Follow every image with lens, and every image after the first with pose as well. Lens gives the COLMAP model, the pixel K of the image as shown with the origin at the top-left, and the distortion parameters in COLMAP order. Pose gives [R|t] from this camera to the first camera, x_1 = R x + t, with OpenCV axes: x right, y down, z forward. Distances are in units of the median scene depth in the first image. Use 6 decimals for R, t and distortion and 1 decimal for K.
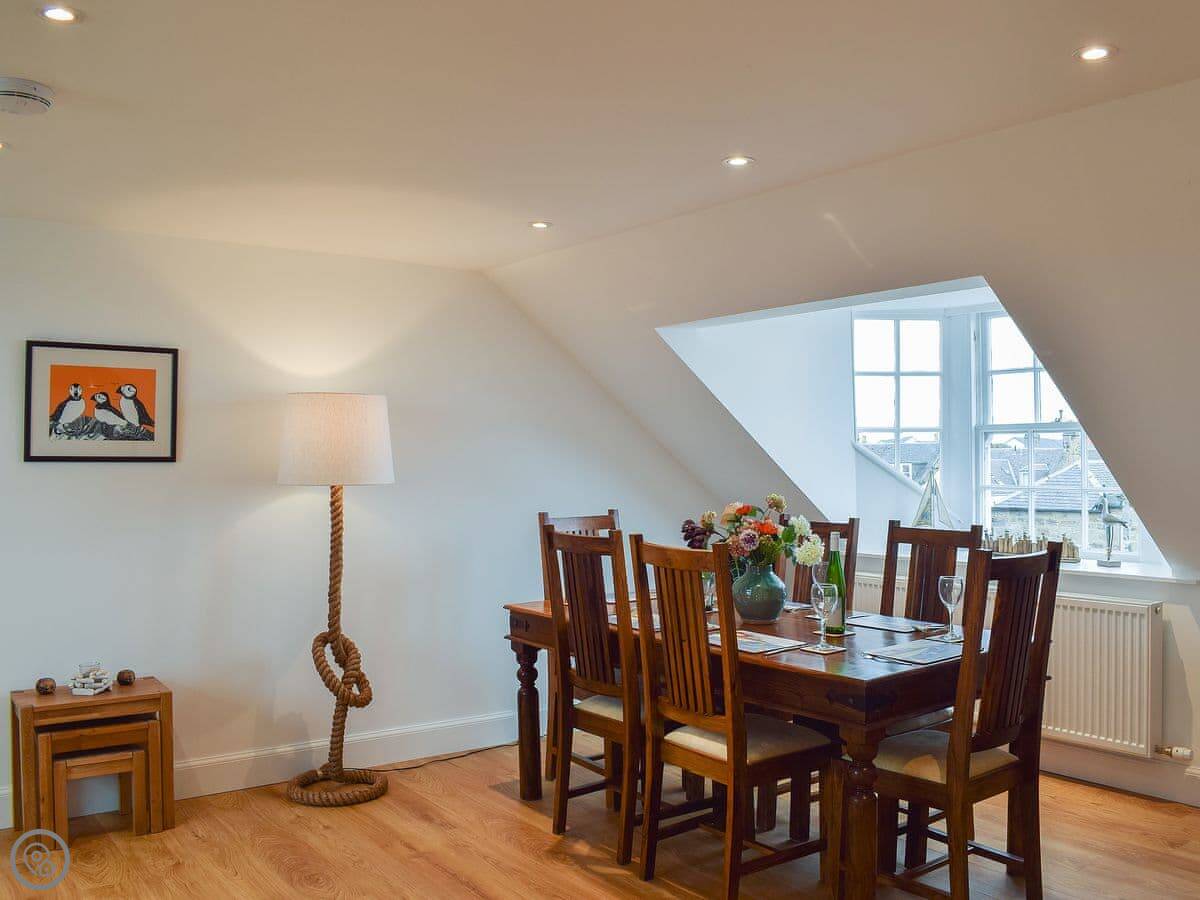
lens RADIAL K [[1068.0, 0, 650.8], [0, 1068.0, 429.0], [0, 0, 1]] dist [-0.095594, 0.010293]
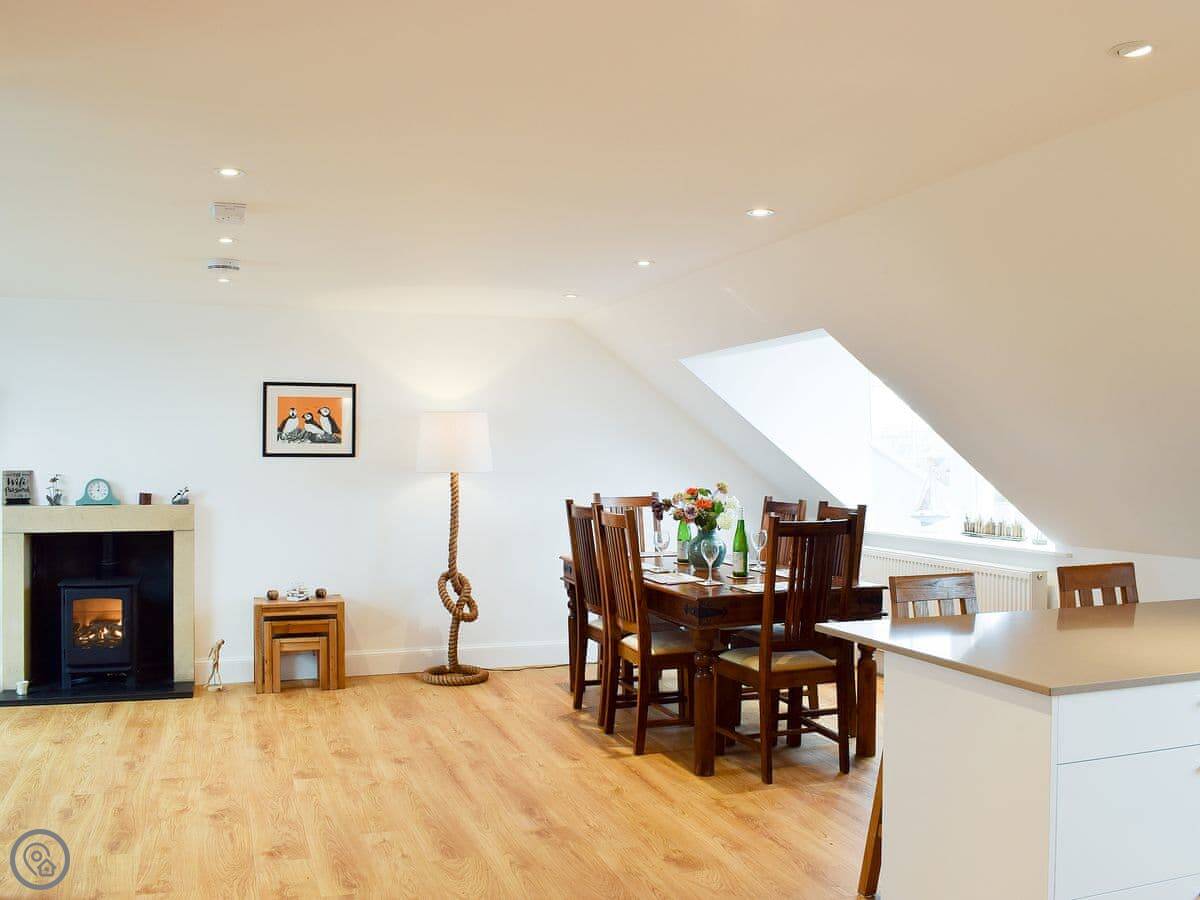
lens RADIAL K [[1068.0, 0, 591.0], [0, 1068.0, 424.2], [0, 0, 1]] dist [-0.095594, 0.010293]
pose [[0.944056, -0.007774, -0.329695, 0.403891], [0.007678, 0.999969, -0.001594, -0.012059], [0.329697, -0.001026, 0.944086, -0.377433]]
